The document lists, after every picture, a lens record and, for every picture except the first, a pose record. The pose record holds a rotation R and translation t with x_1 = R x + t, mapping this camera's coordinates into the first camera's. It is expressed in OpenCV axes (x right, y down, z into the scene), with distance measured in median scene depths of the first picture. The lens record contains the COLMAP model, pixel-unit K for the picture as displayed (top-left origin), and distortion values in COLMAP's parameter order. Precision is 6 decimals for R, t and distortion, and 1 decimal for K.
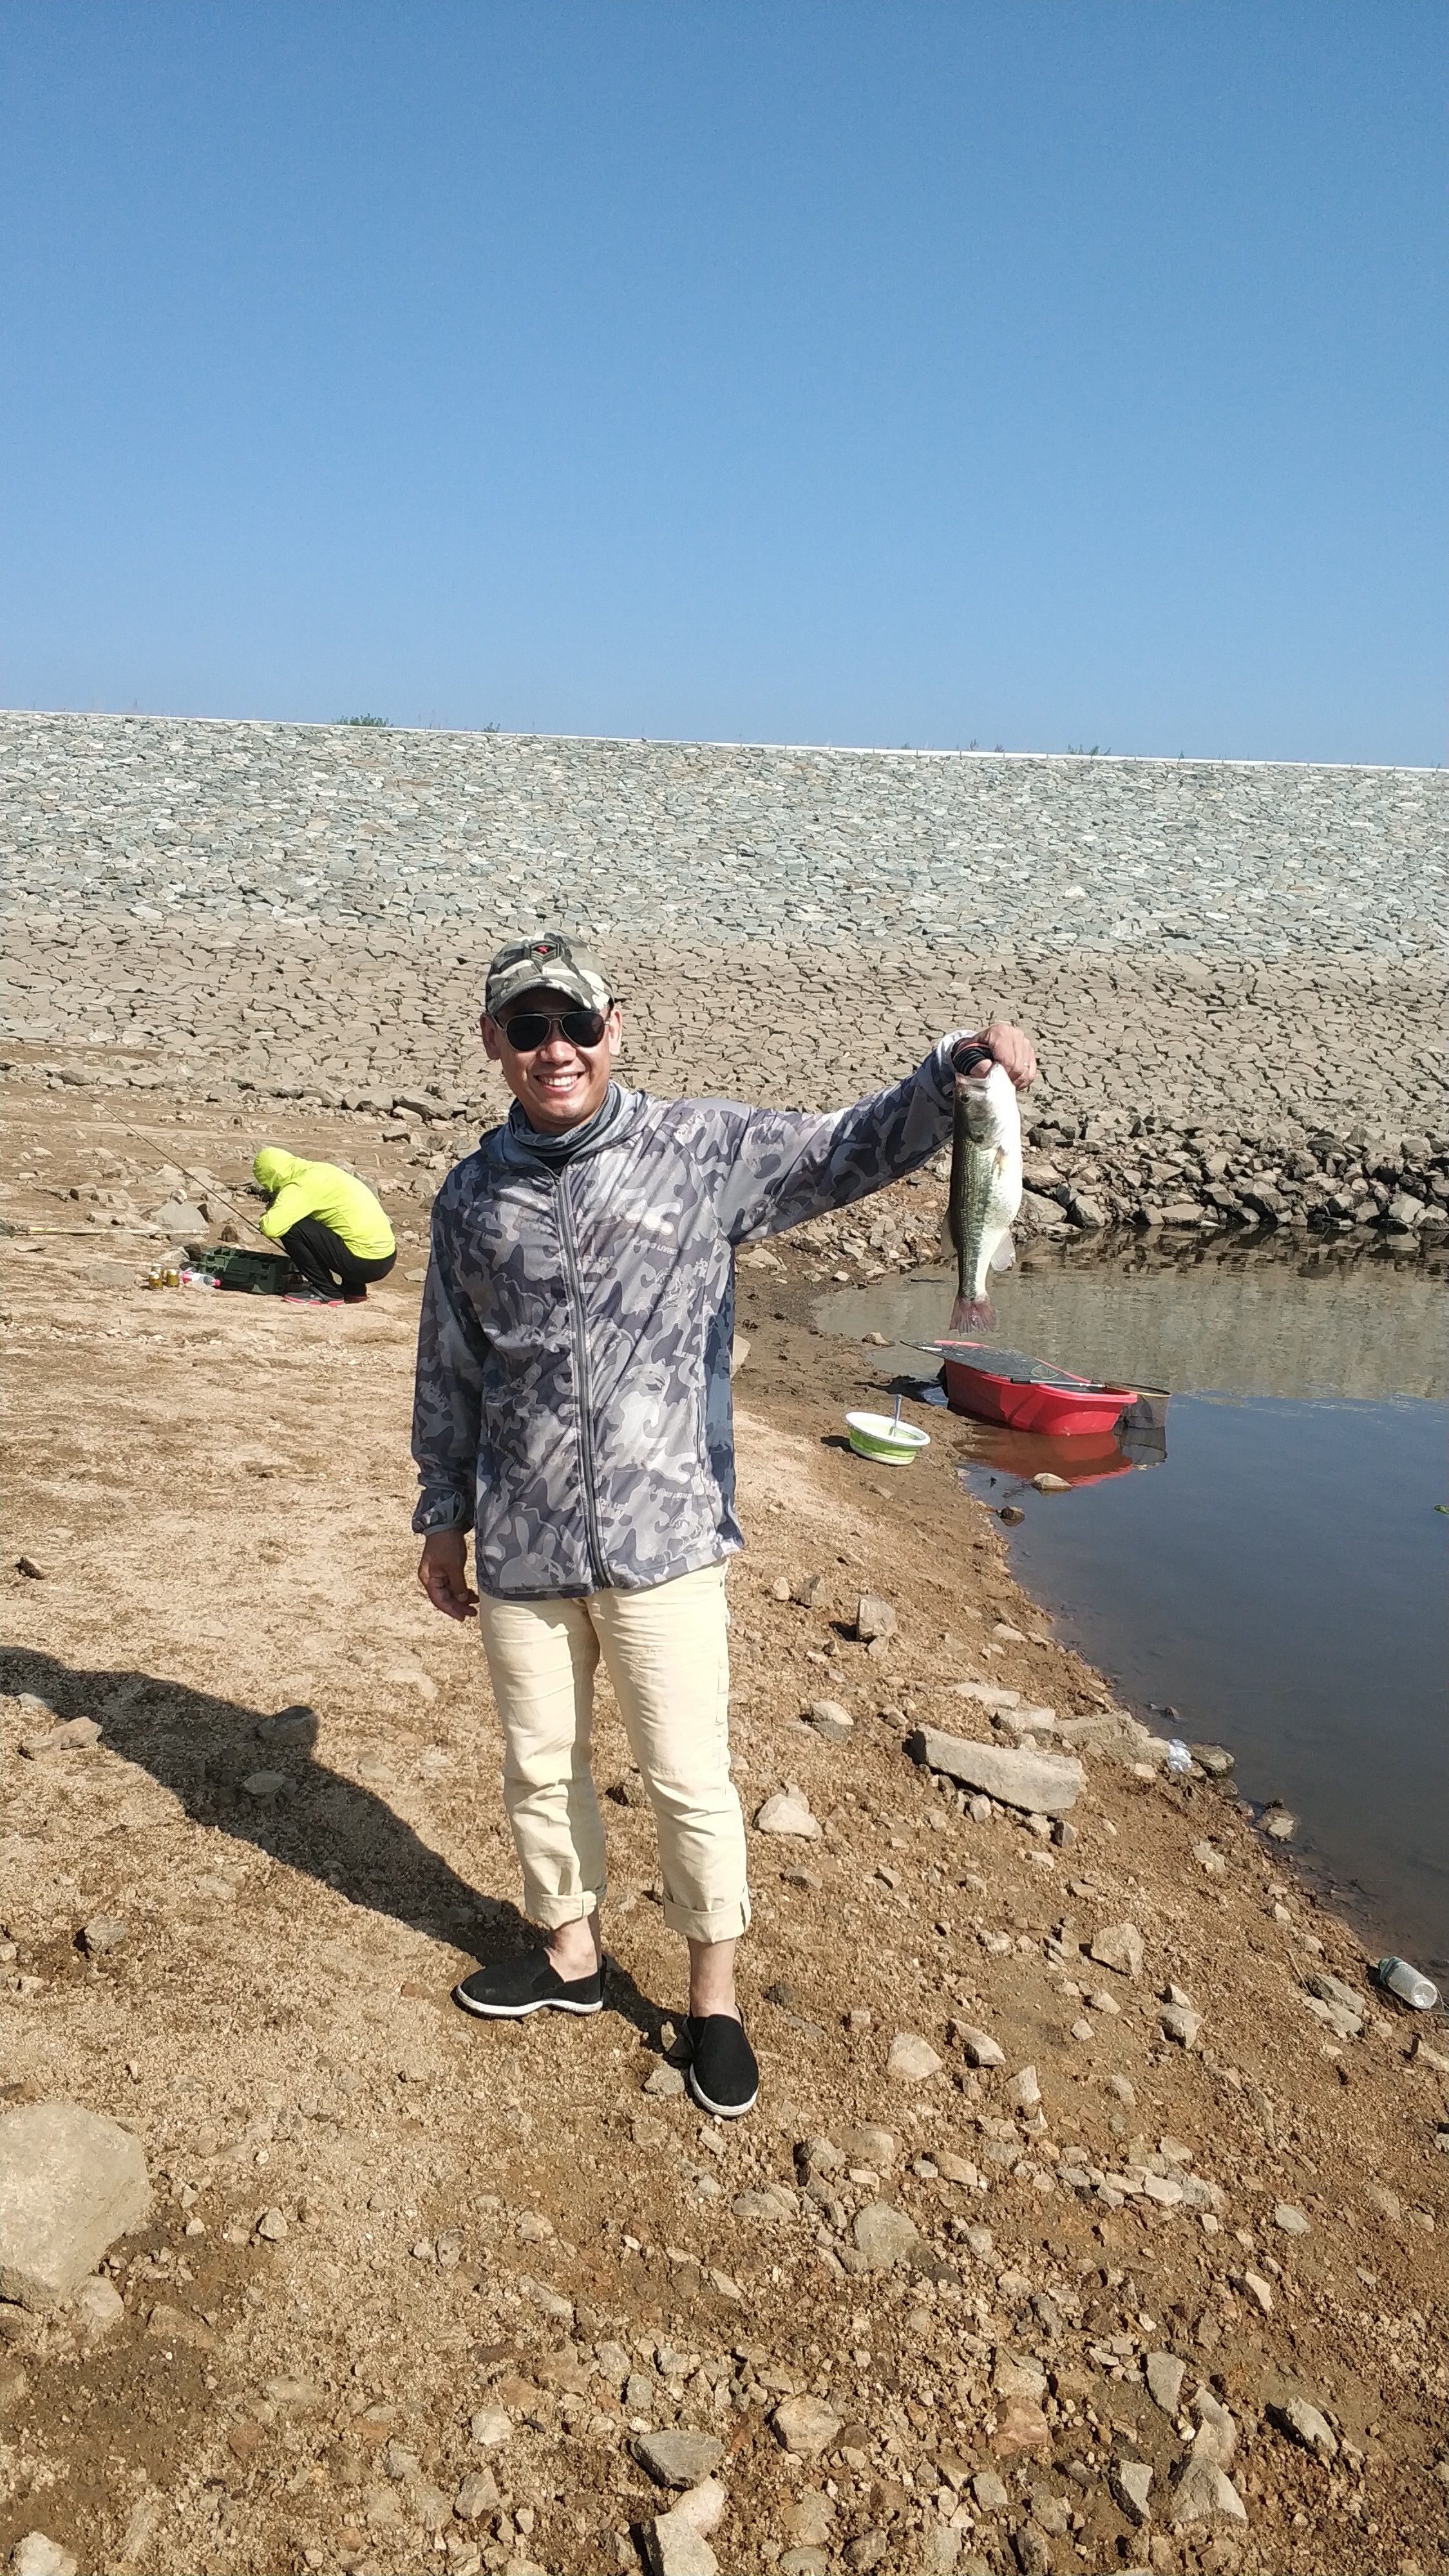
lens RADIAL K [[2034.4, 0, 705.9], [0, 2034.4, 1340.7], [0, 0, 1]] dist [0.050036, -0.111907]
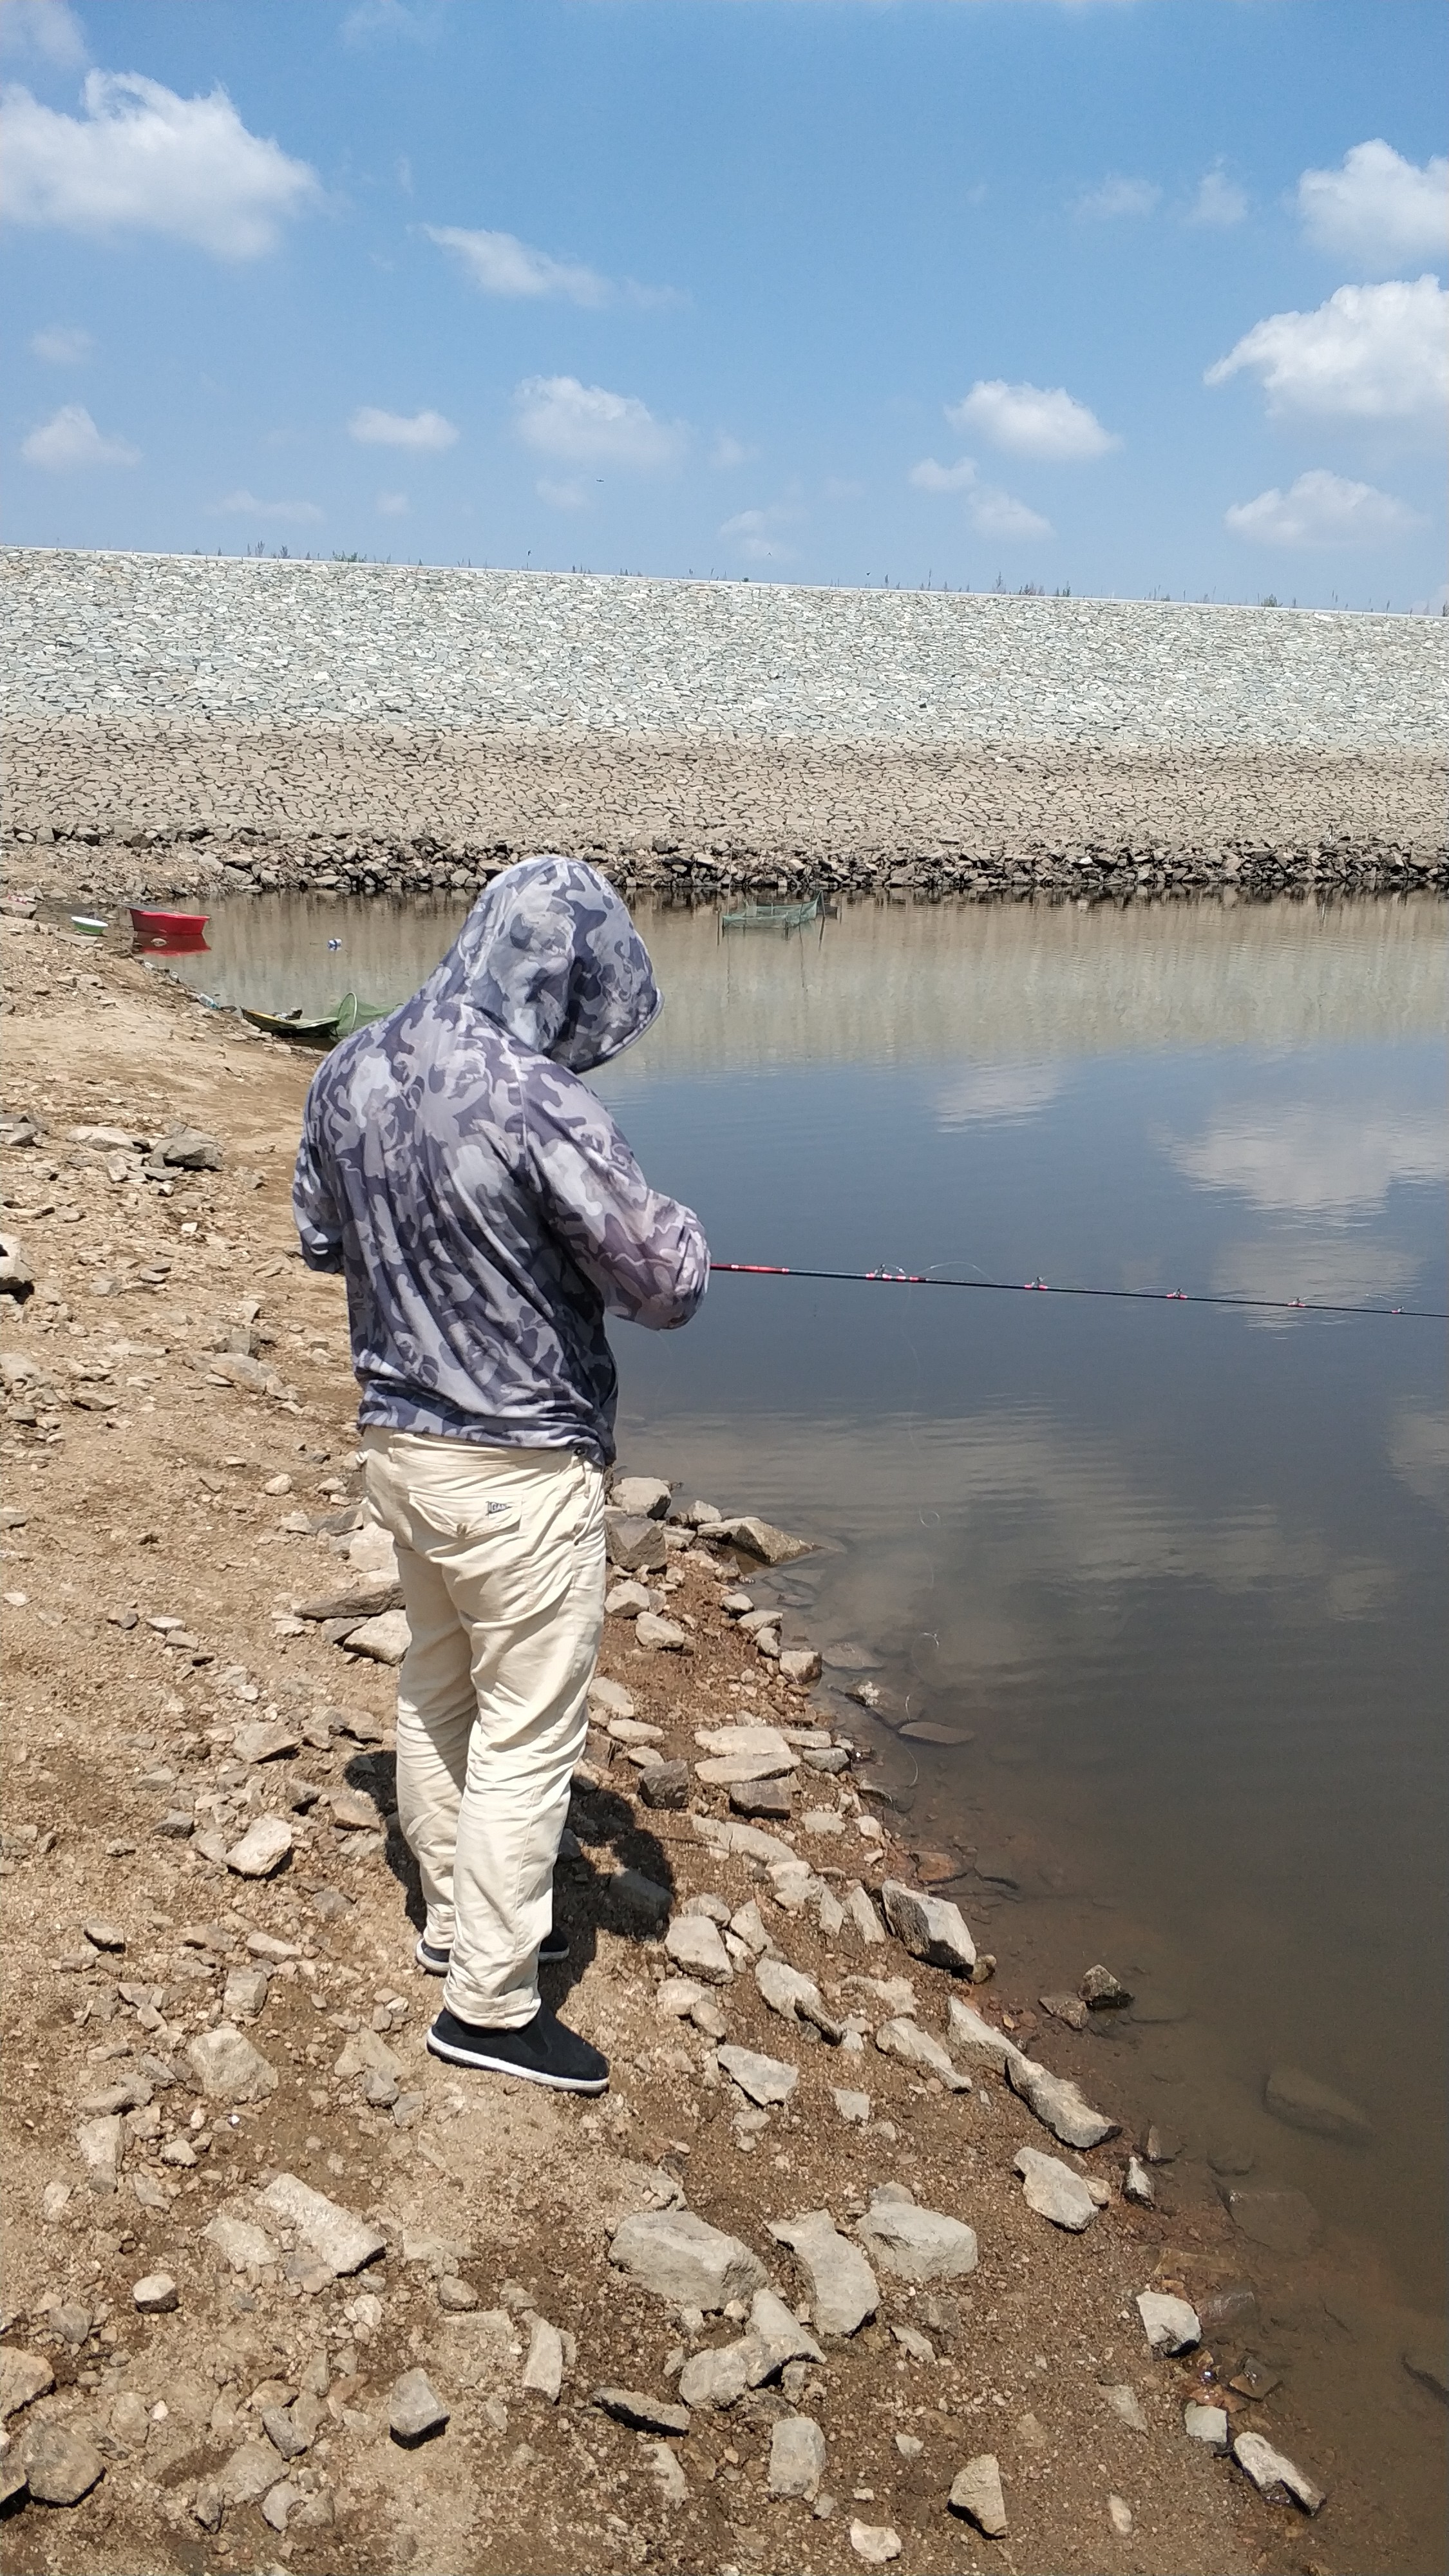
lens RADIAL K [[2034.4, 0, 734.8], [0, 2034.4, 1358.8], [0, 0, 1]] dist [0.050036, -0.111907]
pose [[0.955952, -0.093186, 0.278339, 0.030644], [0.060691, 0.990527, 0.123180, 0.097655], [-0.287181, -0.100861, 0.952551, -0.520448]]
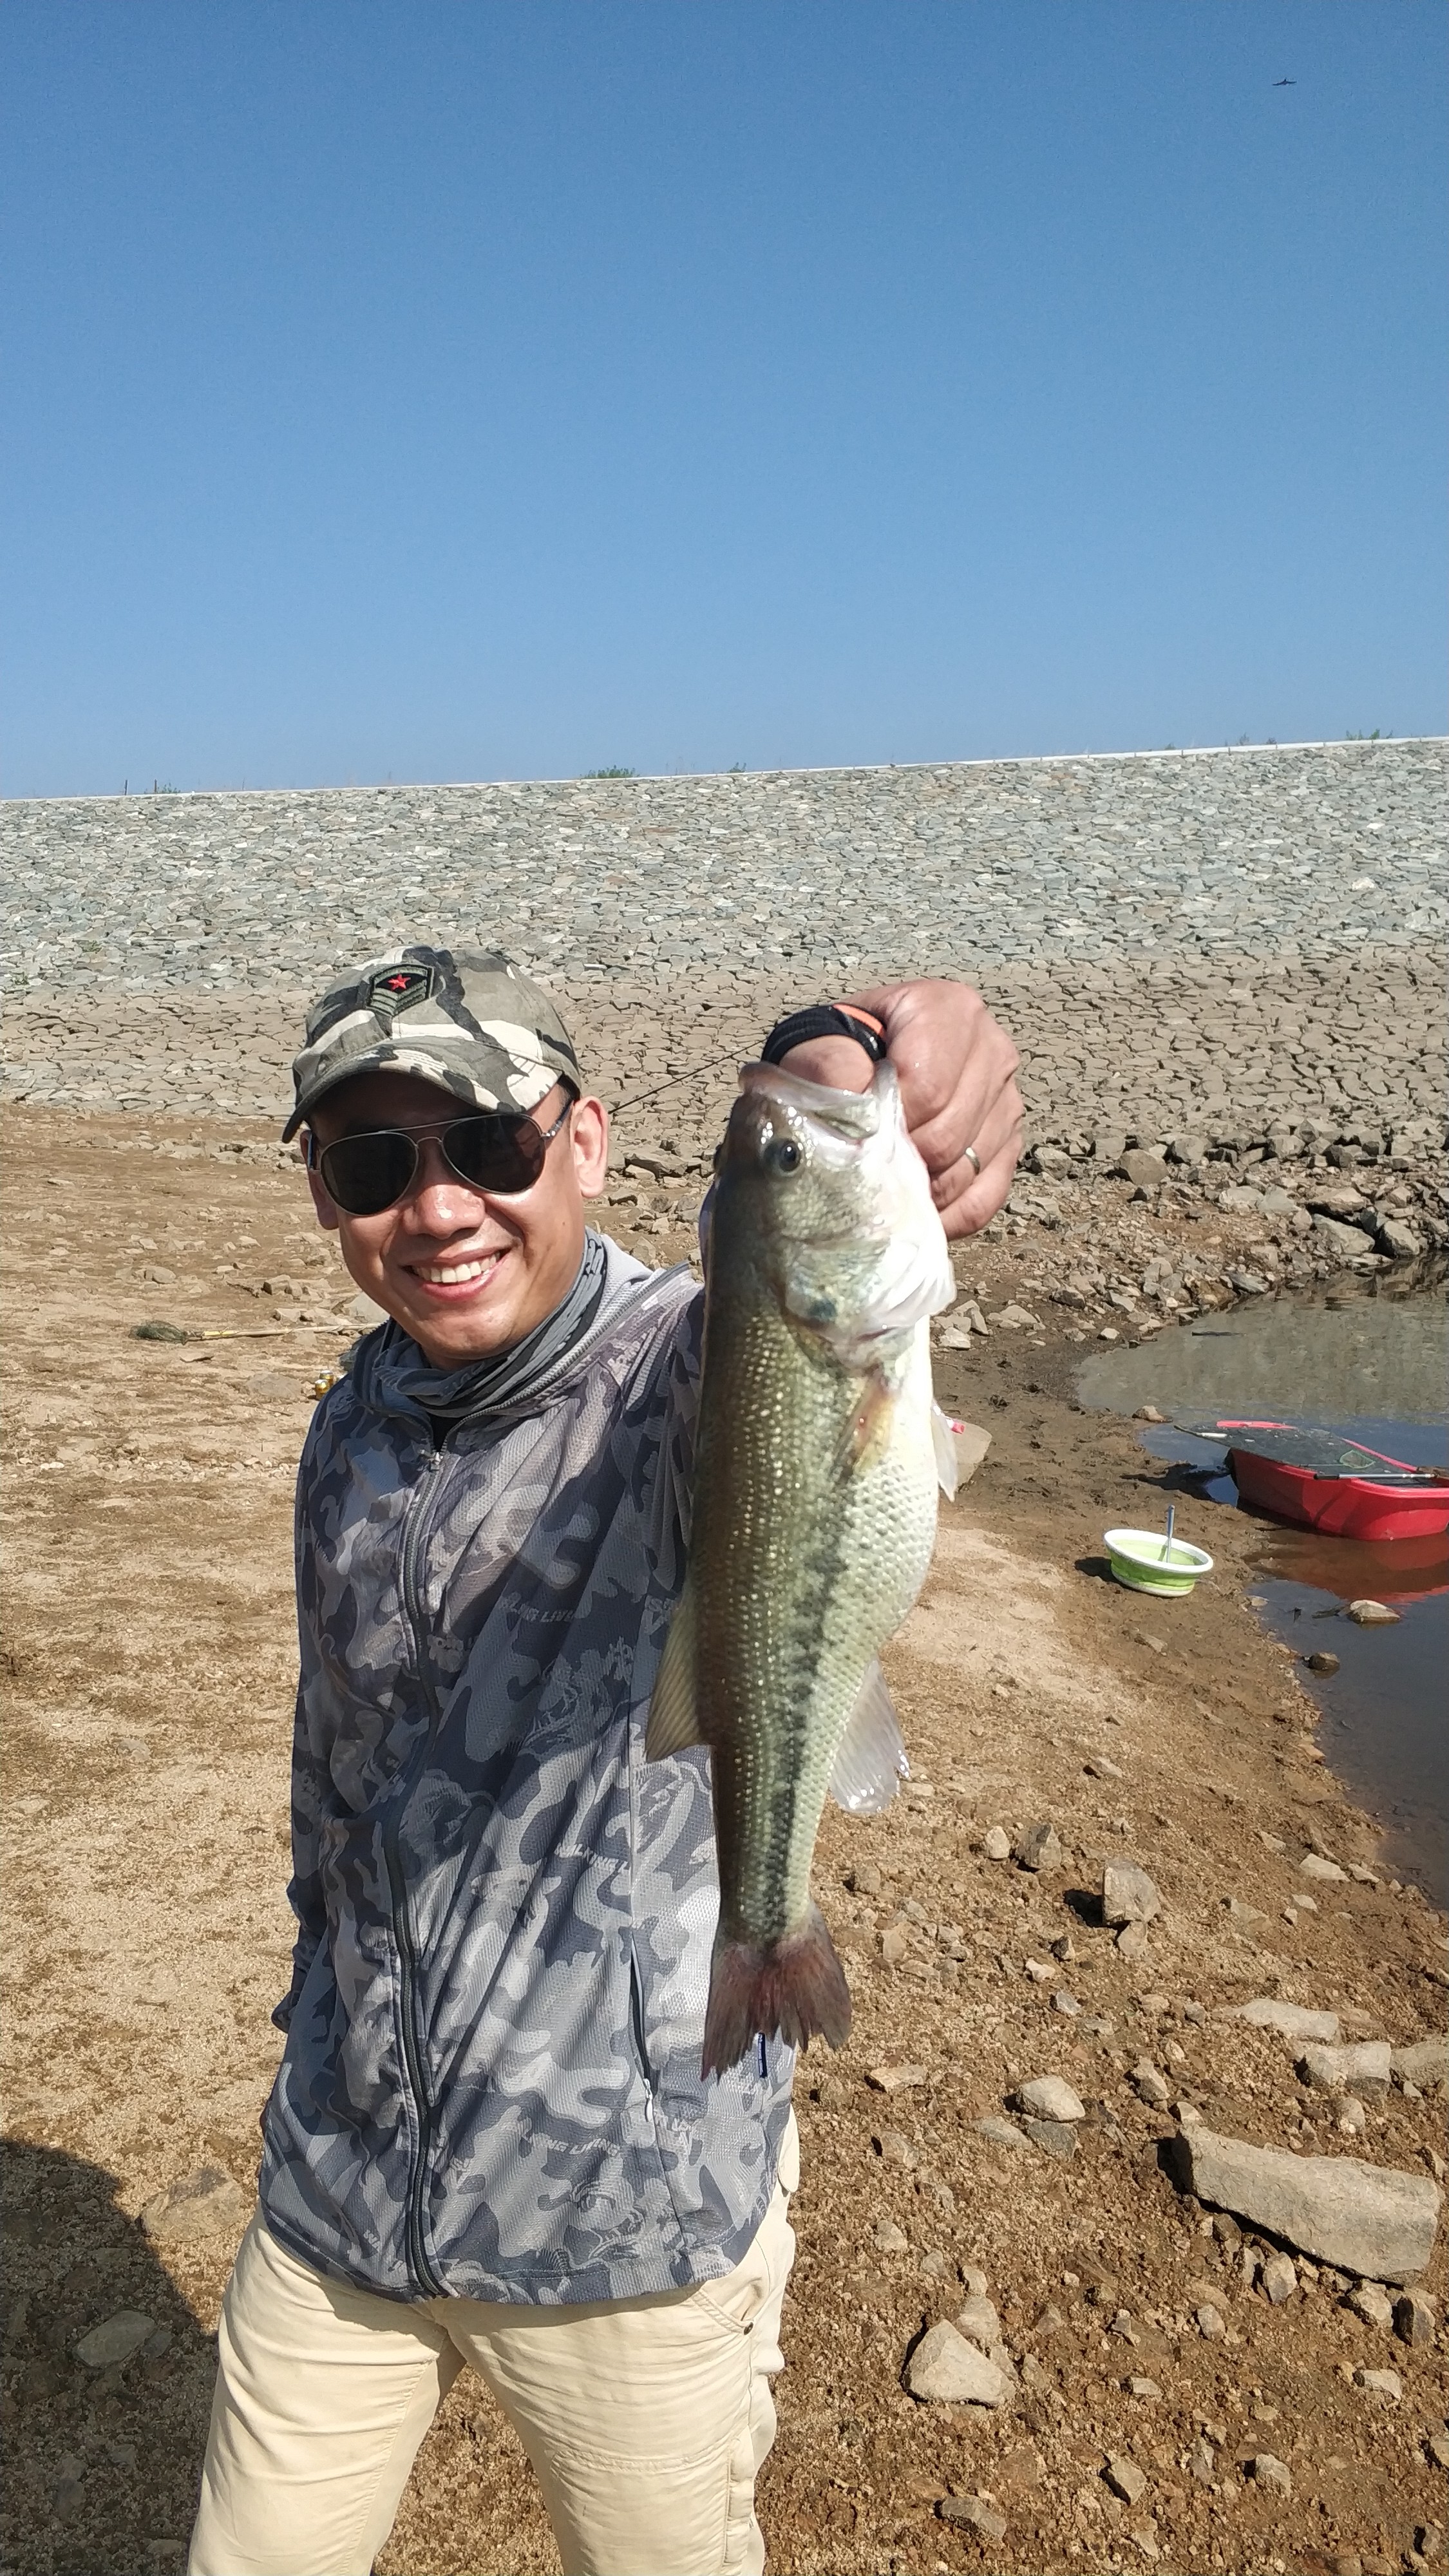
lens RADIAL K [[2034.4, 0, 681.2], [0, 2034.4, 1288.1], [0, 0, 1]] dist [0.050036, -0.111907]
pose [[0.986896, -0.050388, -0.153285, 0.010528], [0.043988, 0.998024, -0.044859, -0.010807], [0.155243, 0.037528, 0.987163, 0.054346]]
